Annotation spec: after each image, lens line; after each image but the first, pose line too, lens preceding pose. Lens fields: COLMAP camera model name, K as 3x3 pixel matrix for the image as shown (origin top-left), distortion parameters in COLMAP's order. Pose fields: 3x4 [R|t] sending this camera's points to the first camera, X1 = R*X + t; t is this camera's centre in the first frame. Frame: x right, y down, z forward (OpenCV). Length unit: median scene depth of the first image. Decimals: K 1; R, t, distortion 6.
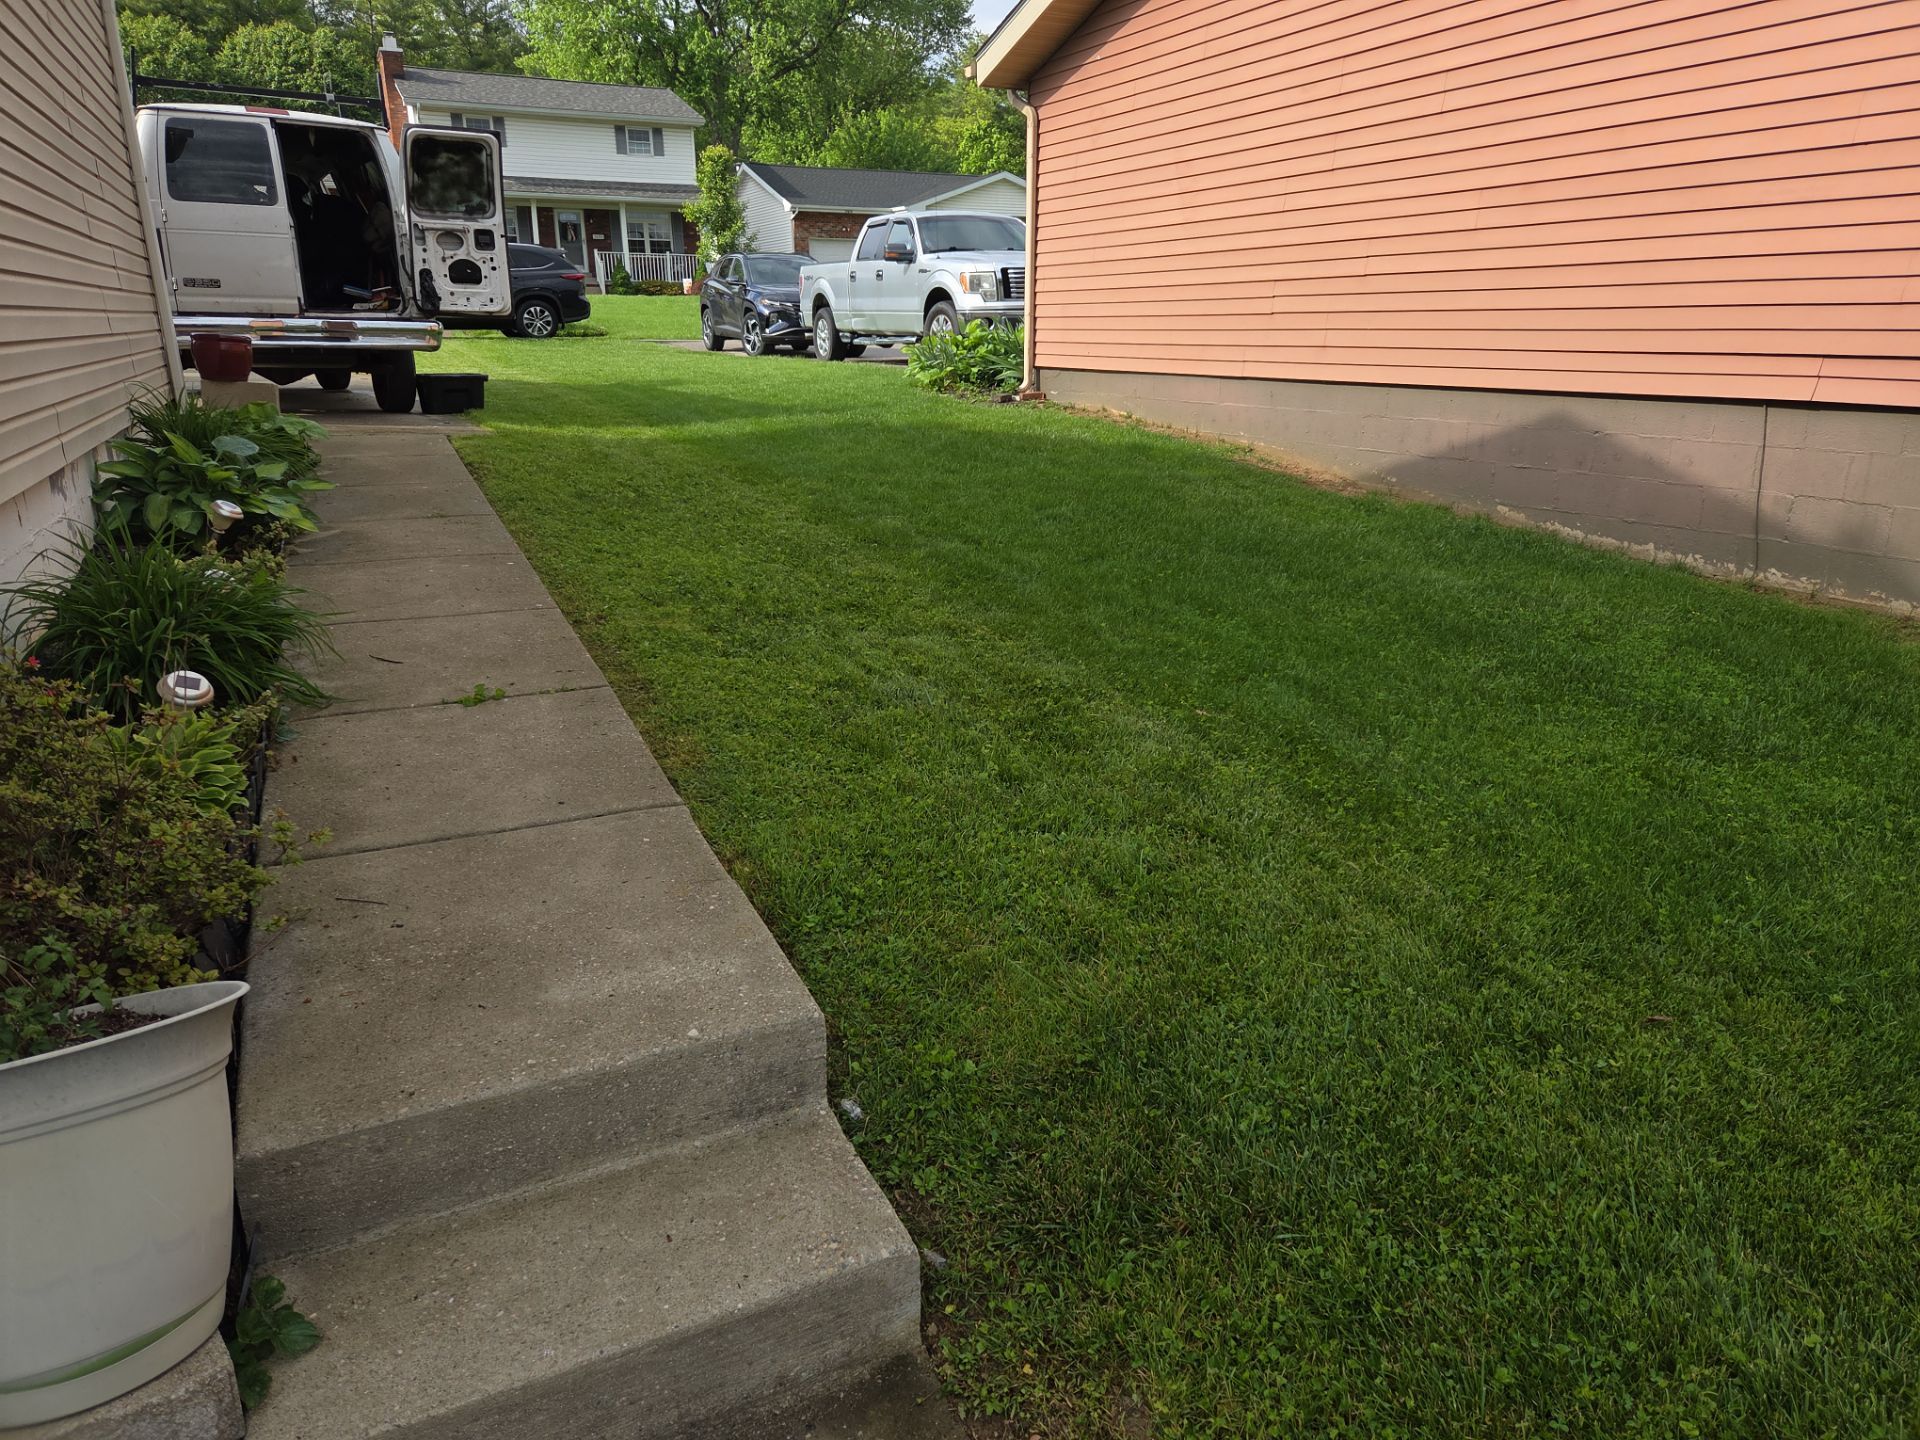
lens RADIAL K [[1291.6, 0, 968.6], [0, 1291.6, 715.7], [0, 0, 1]] dist [0.081308, -0.071815]
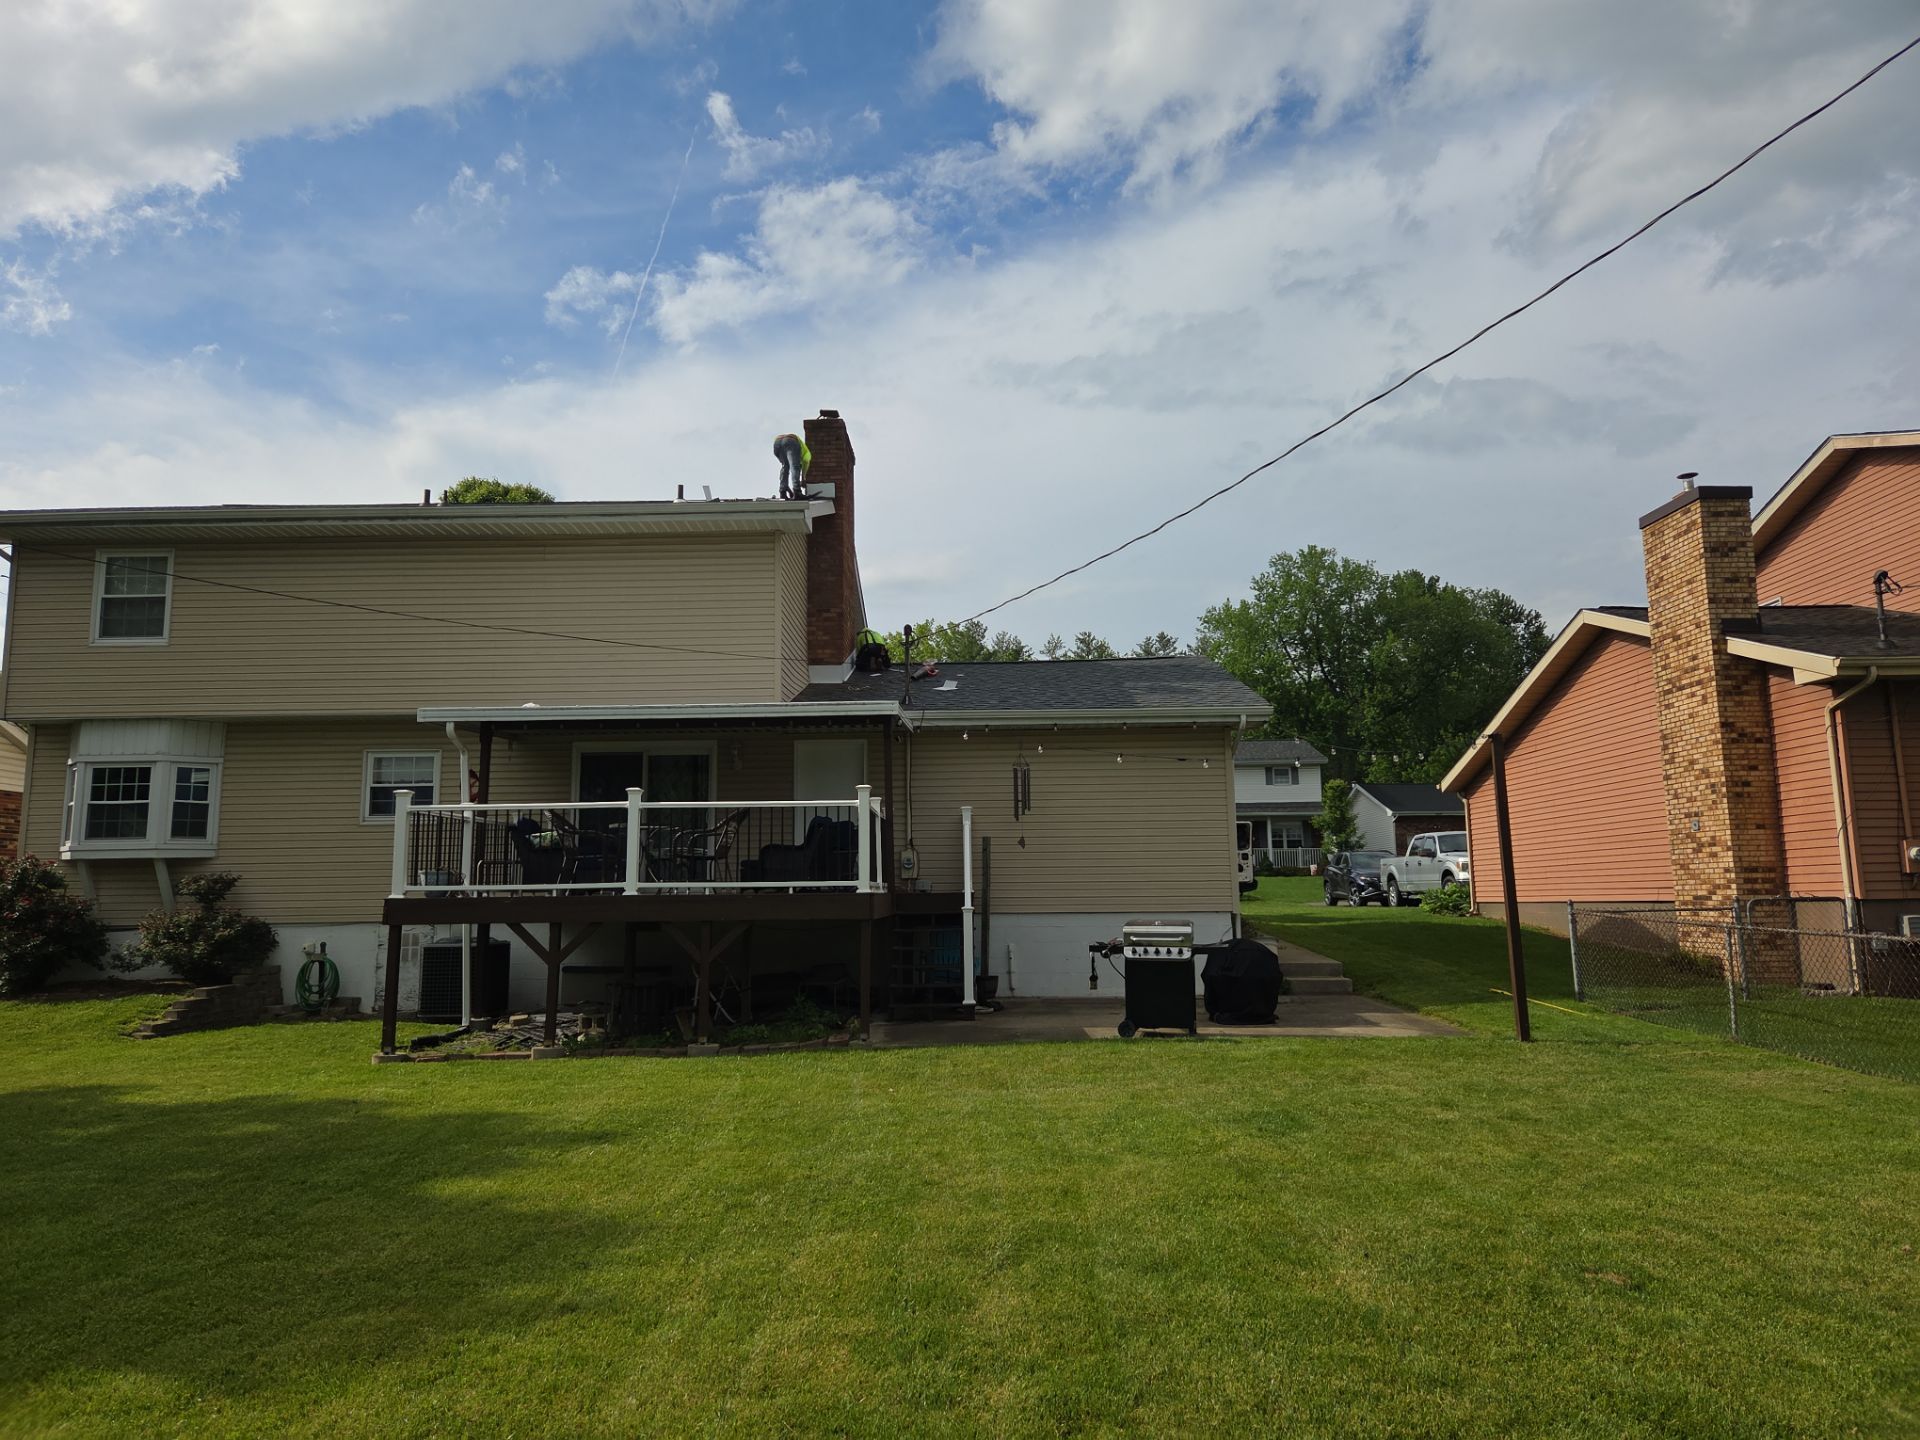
lens RADIAL K [[1291.6, 0, 968.6], [0, 1291.6, 715.7], [0, 0, 1]] dist [0.081308, -0.071815]
pose [[0.897682, -0.069338, -0.435154, 0.072666], [-0.120839, 0.910946, -0.394431, 0.118273], [0.423750, 0.406658, 0.809361, -0.362651]]
